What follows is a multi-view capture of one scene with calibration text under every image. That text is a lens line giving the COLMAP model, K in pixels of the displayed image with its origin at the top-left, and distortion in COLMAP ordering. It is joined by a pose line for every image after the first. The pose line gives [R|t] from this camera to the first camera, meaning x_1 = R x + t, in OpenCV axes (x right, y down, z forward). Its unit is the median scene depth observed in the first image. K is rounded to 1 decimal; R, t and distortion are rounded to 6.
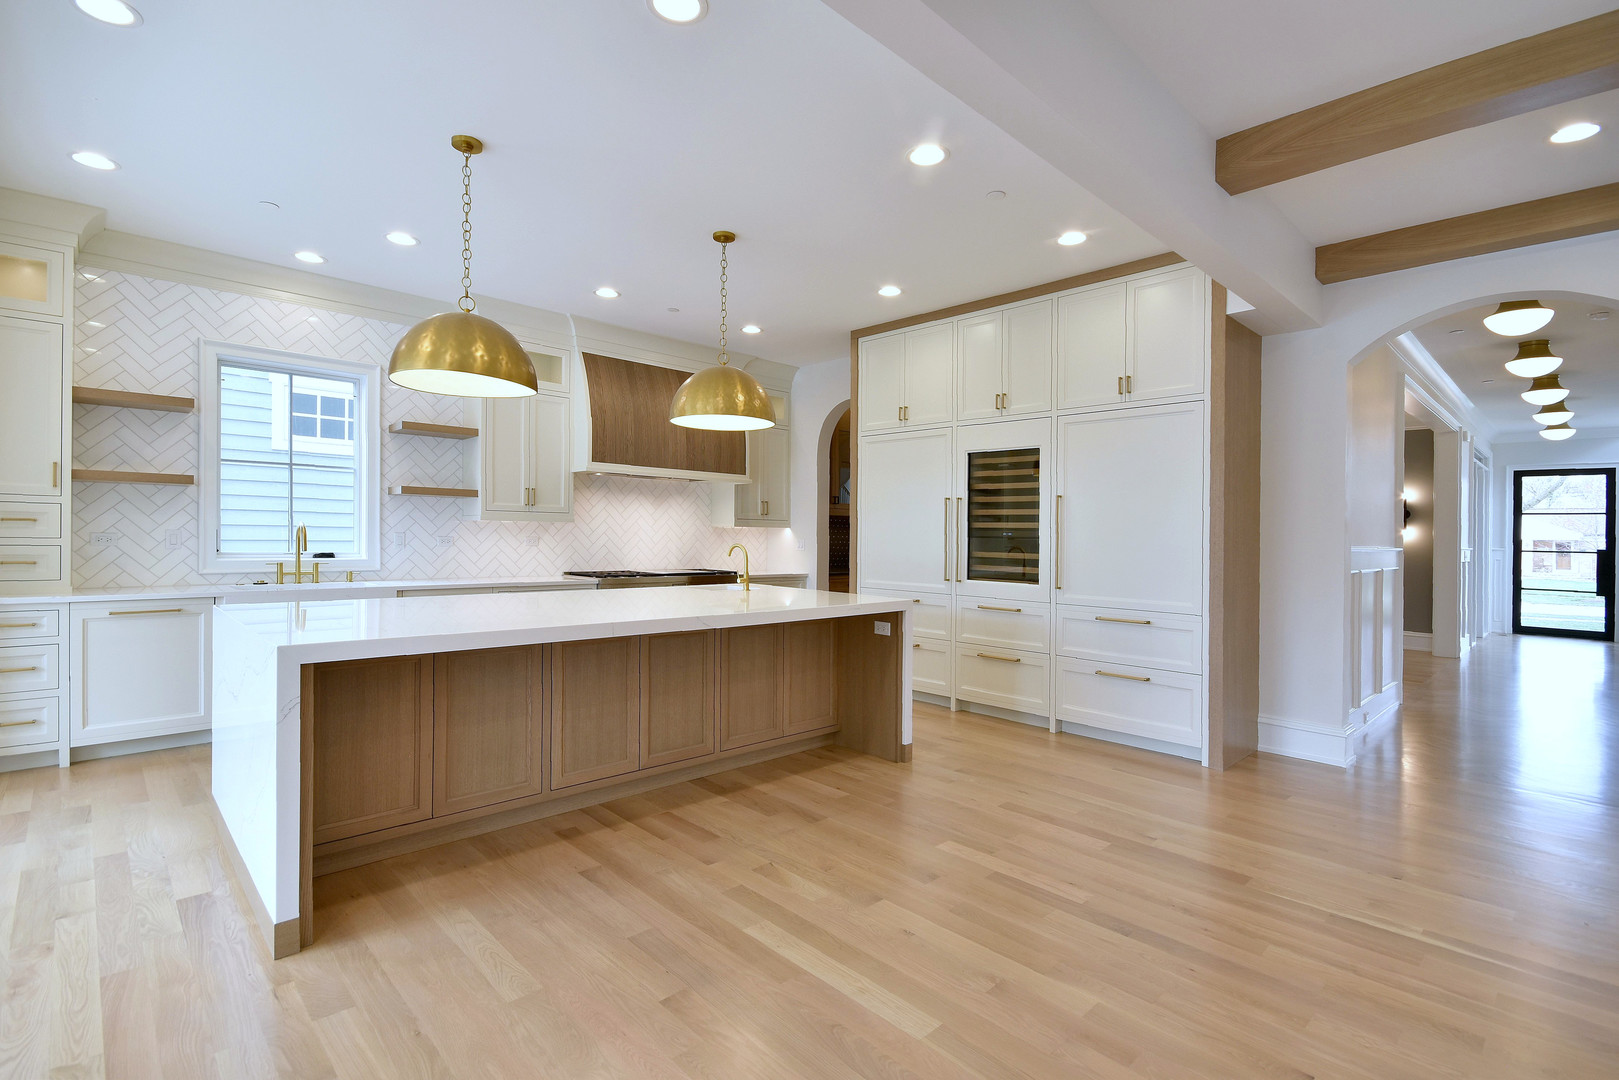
lens RADIAL K [[764.0, 0, 809.5], [0, 764.0, 540.0], [0, 0, 1]] dist [-0.013675, -0.000412]
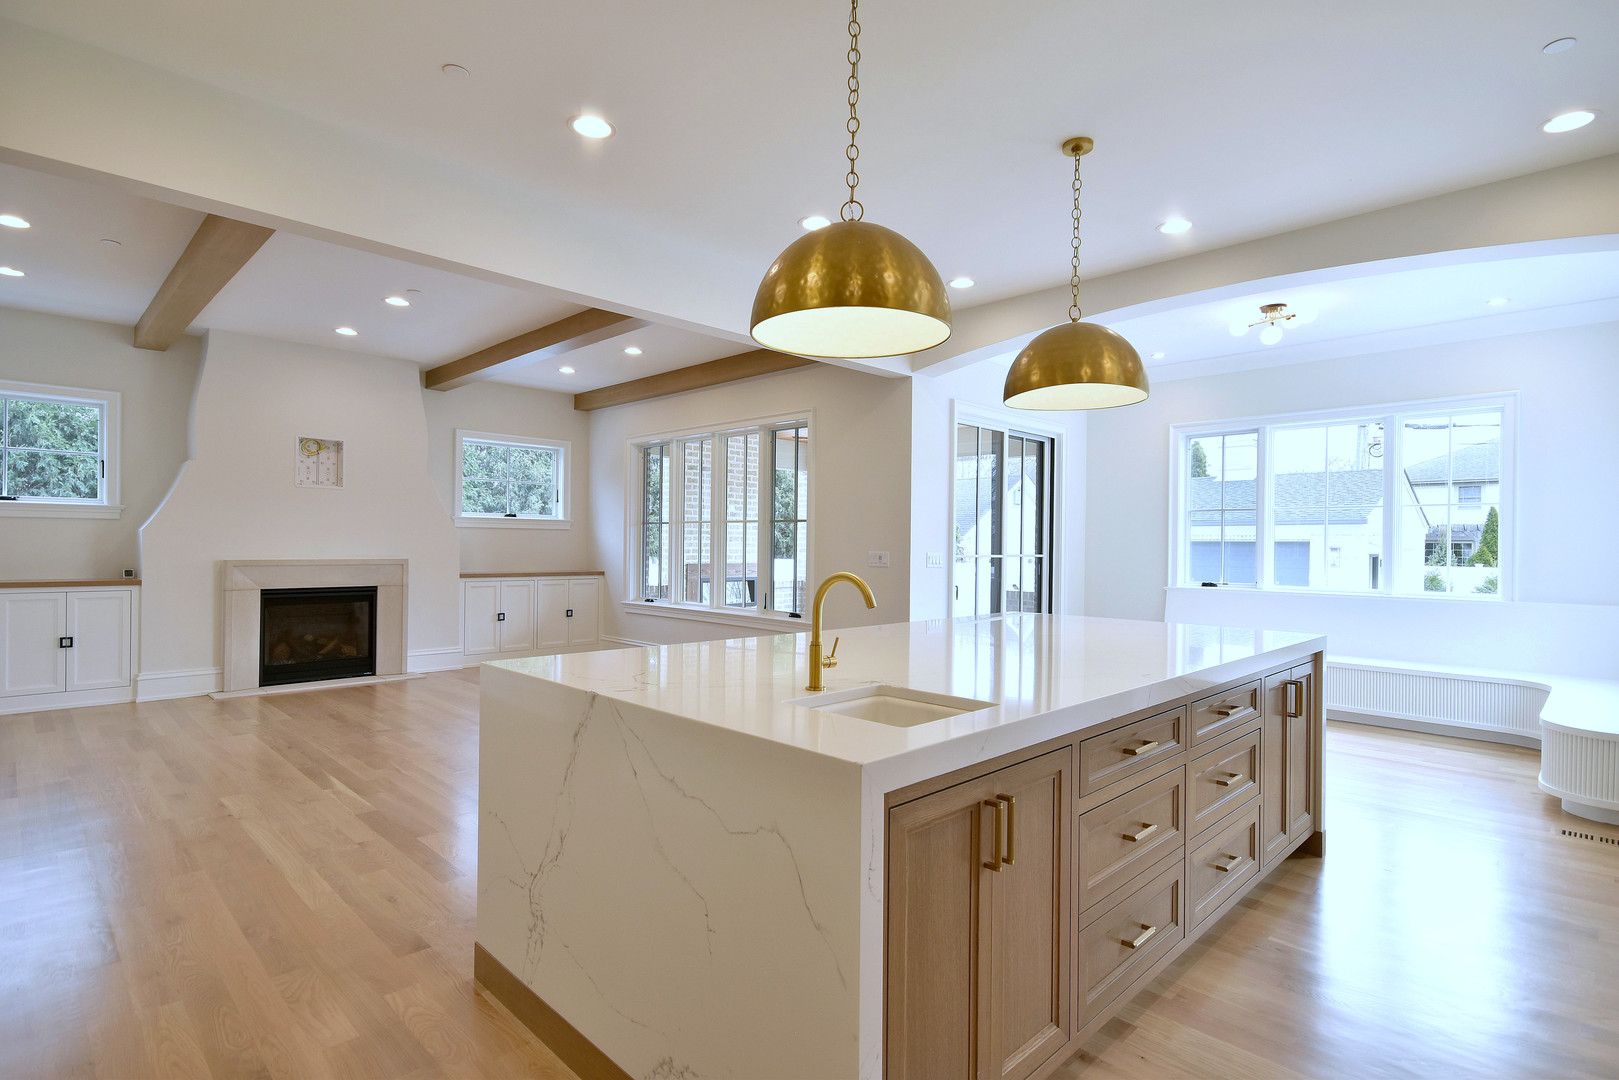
lens RADIAL K [[795.2, 0, 809.4], [0, 795.2, 545.9], [0, 0, 1]] dist [0.013714, -0.000223]
pose [[-0.999595, -0.026144, -0.011260, -0.114733], [-0.026234, 0.999624, 0.008006, -0.019185], [0.011046, 0.008298, -0.999905, 2.089022]]
